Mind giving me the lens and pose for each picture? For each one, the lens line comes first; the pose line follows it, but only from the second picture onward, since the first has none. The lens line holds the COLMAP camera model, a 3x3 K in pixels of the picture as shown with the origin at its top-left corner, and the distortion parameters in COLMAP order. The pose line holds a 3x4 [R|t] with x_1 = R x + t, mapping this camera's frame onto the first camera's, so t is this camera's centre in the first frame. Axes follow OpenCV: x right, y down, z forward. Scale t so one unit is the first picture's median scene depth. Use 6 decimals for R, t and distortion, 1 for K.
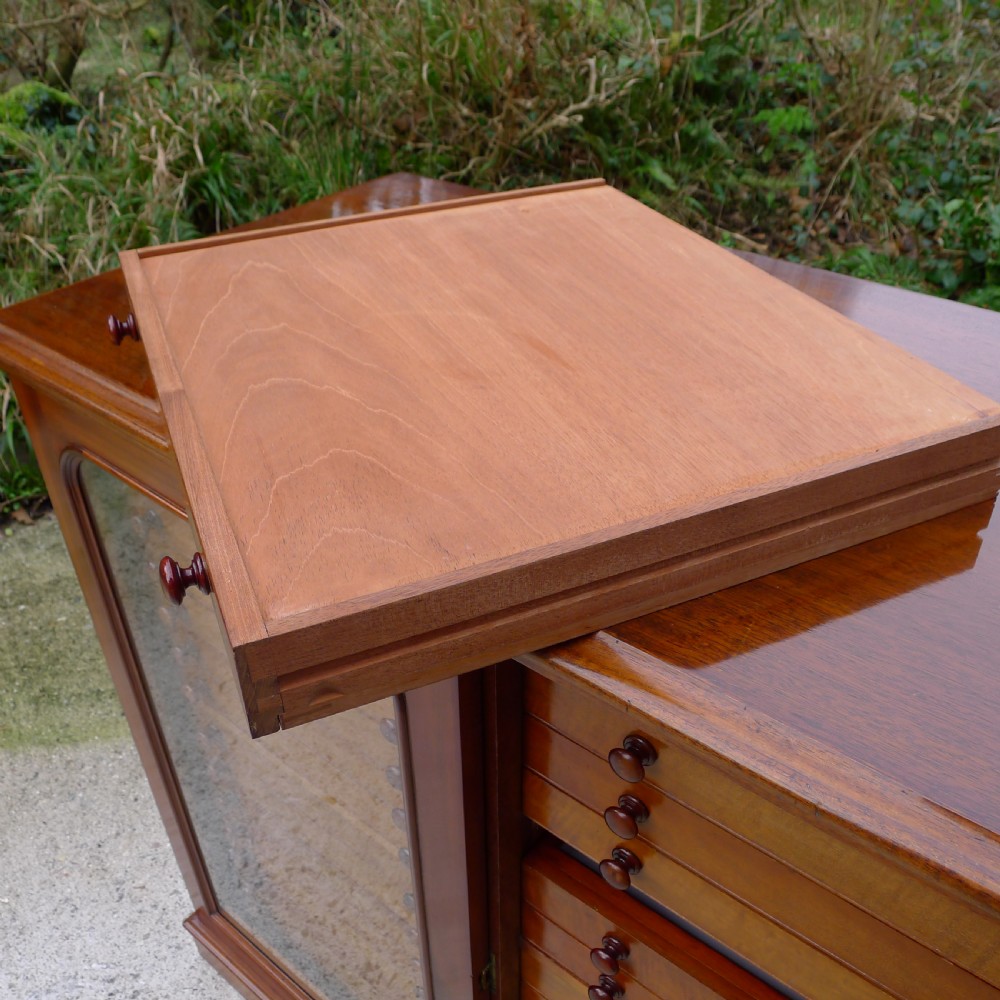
lens RADIAL K [[943.8, 0, 493.6], [0, 943.8, 501.0], [0, 0, 1]] dist [-0.046398, 0.000000]
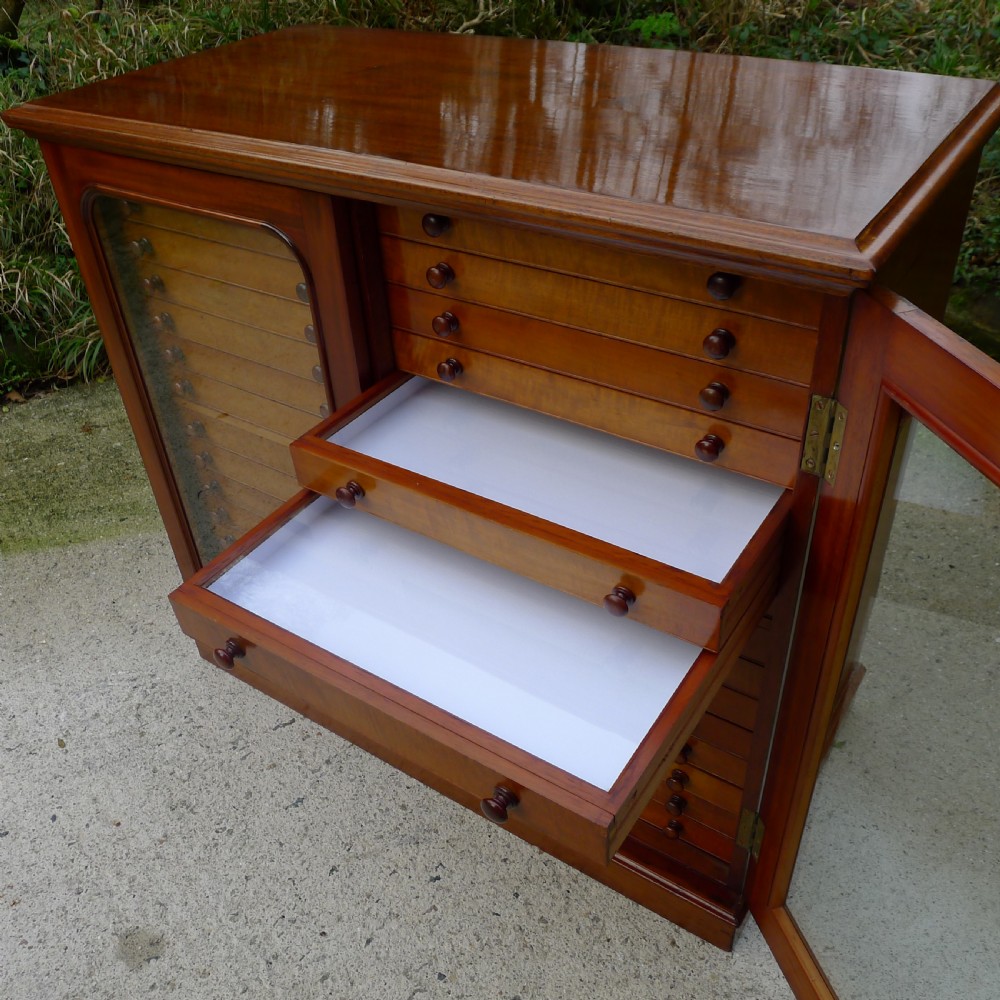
lens RADIAL K [[943.8, 0, 498.8], [0, 943.8, 500.7], [0, 0, 1]] dist [-0.046398, 0.000000]
pose [[0.995718, -0.082510, 0.041687, 0.029513], [0.081287, 0.996232, 0.030230, 0.130414], [-0.044024, -0.026712, 0.998673, -0.156302]]
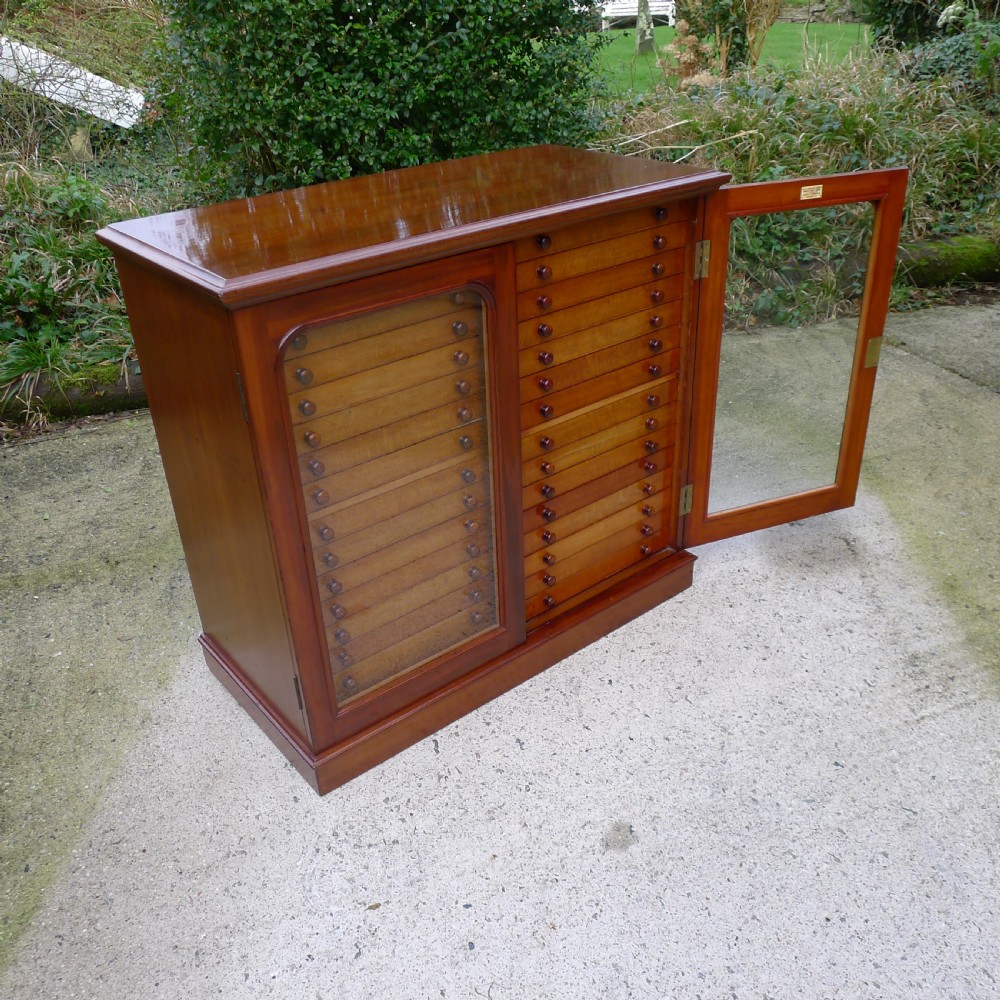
lens RADIAL K [[943.8, 0, 499.3], [0, 943.8, 506.3], [0, 0, 1]] dist [-0.046398, 0.000000]
pose [[0.210344, -0.479643, 0.851879, -0.587925], [0.591707, 0.756107, 0.279616, -0.021620], [-0.778228, 0.445247, 0.442850, 0.016790]]
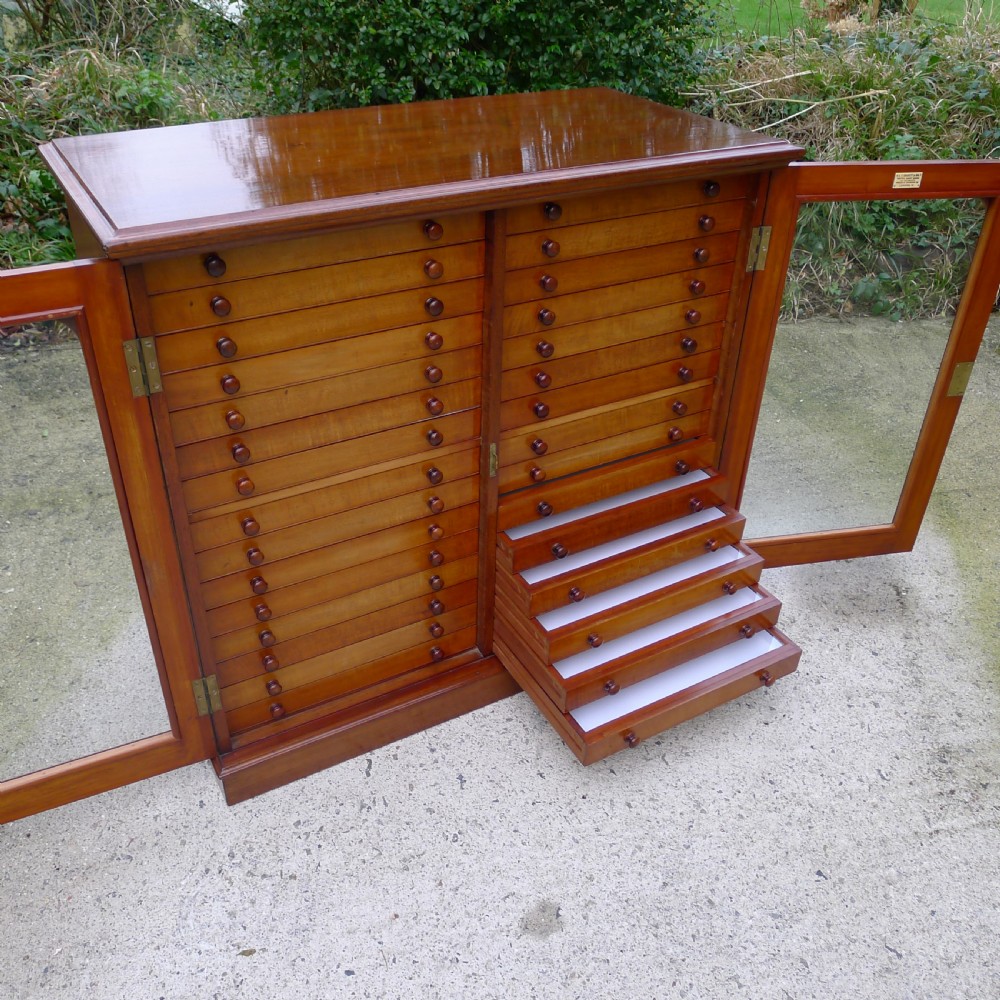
lens RADIAL K [[943.8, 0, 482.0], [0, 943.8, 503.5], [0, 0, 1]] dist [-0.046398, 0.000000]
pose [[0.367516, -0.496626, 0.786317, -0.463736], [0.514396, 0.812933, 0.273013, 0.007337], [-0.774809, 0.304142, 0.554228, -0.013718]]
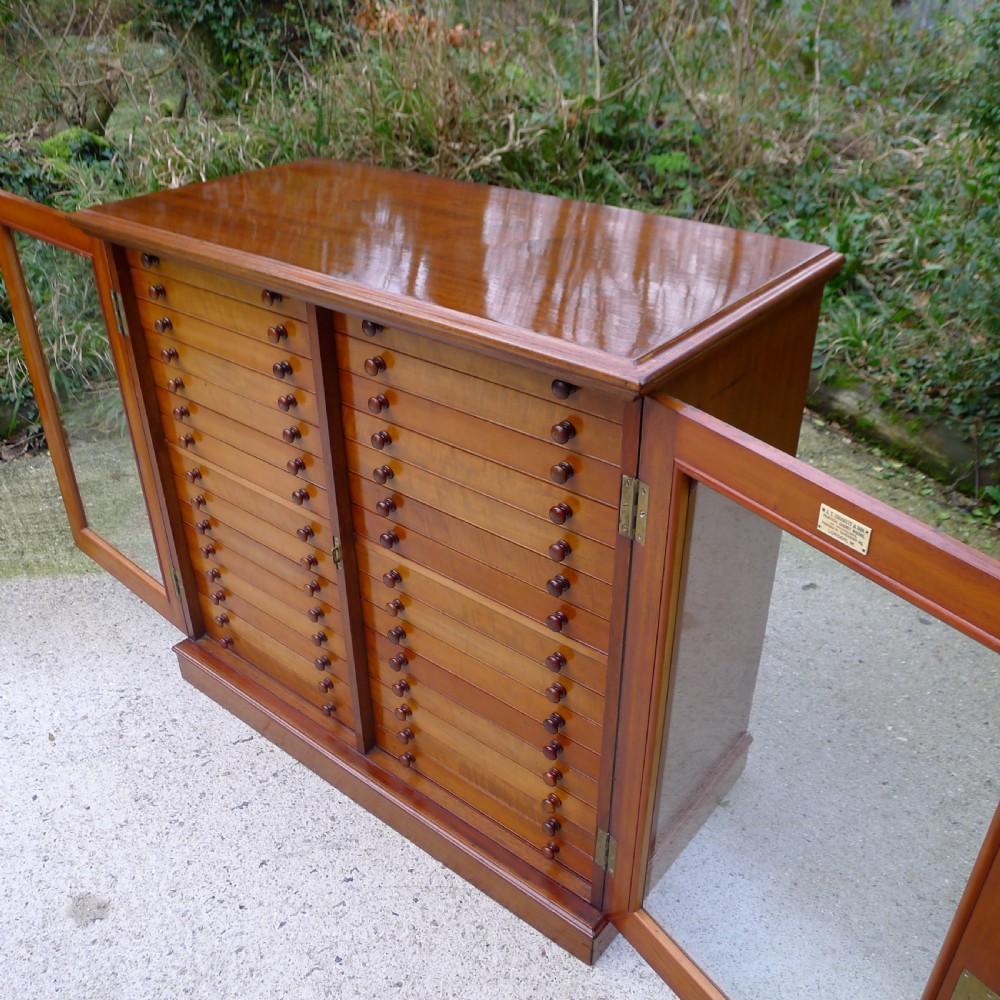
lens RADIAL K [[943.8, 0, 495.1], [0, 943.8, 494.5], [0, 0, 1]] dist [-0.046398, 0.000000]
pose [[0.999978, 0.006614, 0.000425, 0.088202], [-0.006561, 0.996950, -0.077762, 0.152582], [-0.000938, 0.077757, 0.996972, -0.251384]]
